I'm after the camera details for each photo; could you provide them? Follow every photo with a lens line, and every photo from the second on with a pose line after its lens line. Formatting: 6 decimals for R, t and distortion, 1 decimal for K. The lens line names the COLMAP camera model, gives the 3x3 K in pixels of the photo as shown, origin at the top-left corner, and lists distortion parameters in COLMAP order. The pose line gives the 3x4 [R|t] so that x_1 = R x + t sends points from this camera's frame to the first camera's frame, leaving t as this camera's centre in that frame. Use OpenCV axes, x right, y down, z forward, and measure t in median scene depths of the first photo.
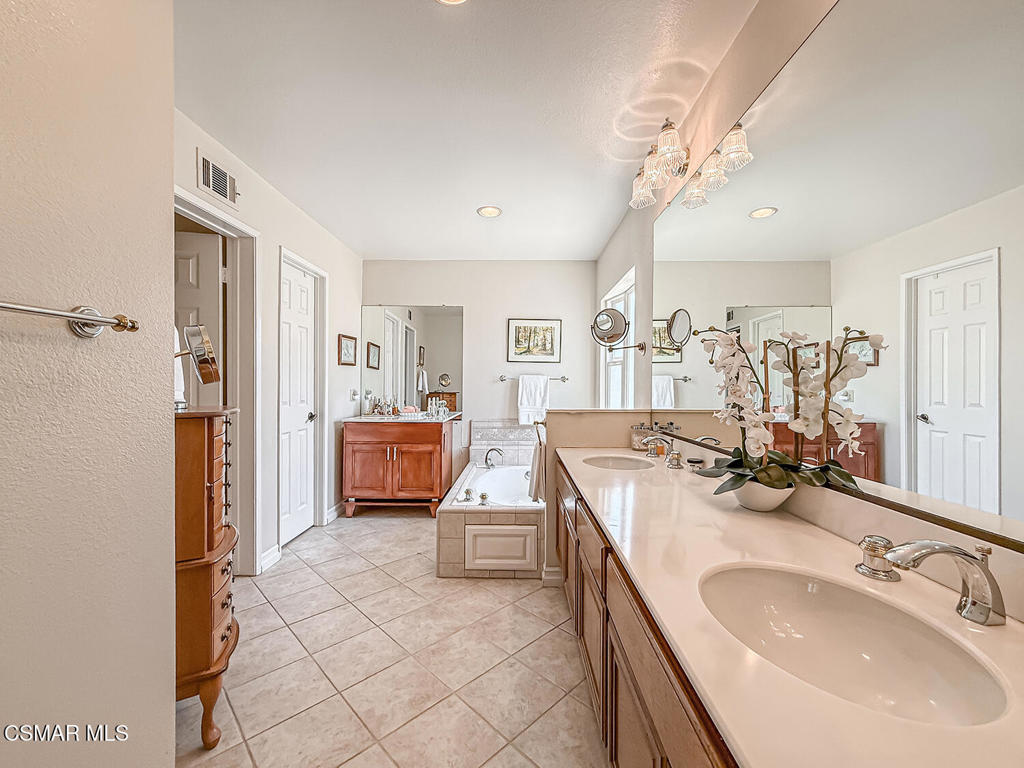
lens RADIAL K [[419.8, 0, 511.4], [0, 419.8, 385.0], [0, 0, 1]] dist [-0.000013, 0.000138]
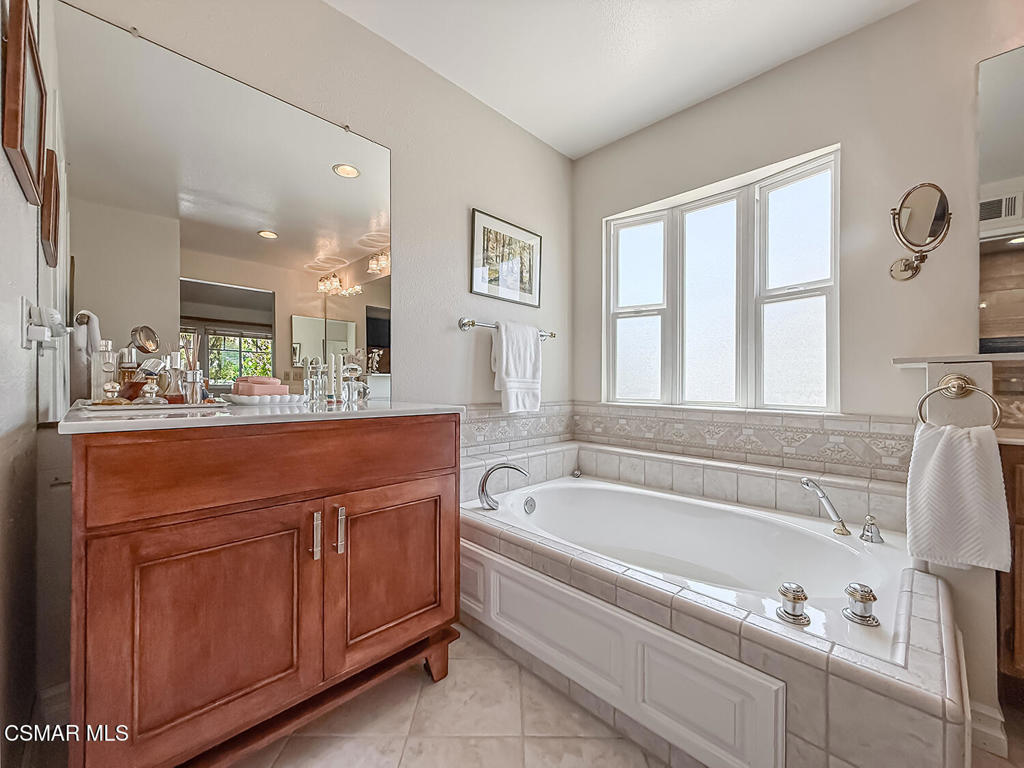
lens RADIAL K [[419.8, 0, 512.8], [0, 419.8, 383.4], [0, 0, 1]] dist [-0.000013, 0.000138]
pose [[0.701436, -0.000981, 0.712732, -0.394397], [-0.005889, 0.999957, 0.007171, 0.059554], [-0.712708, -0.009227, 0.701400, 0.706754]]
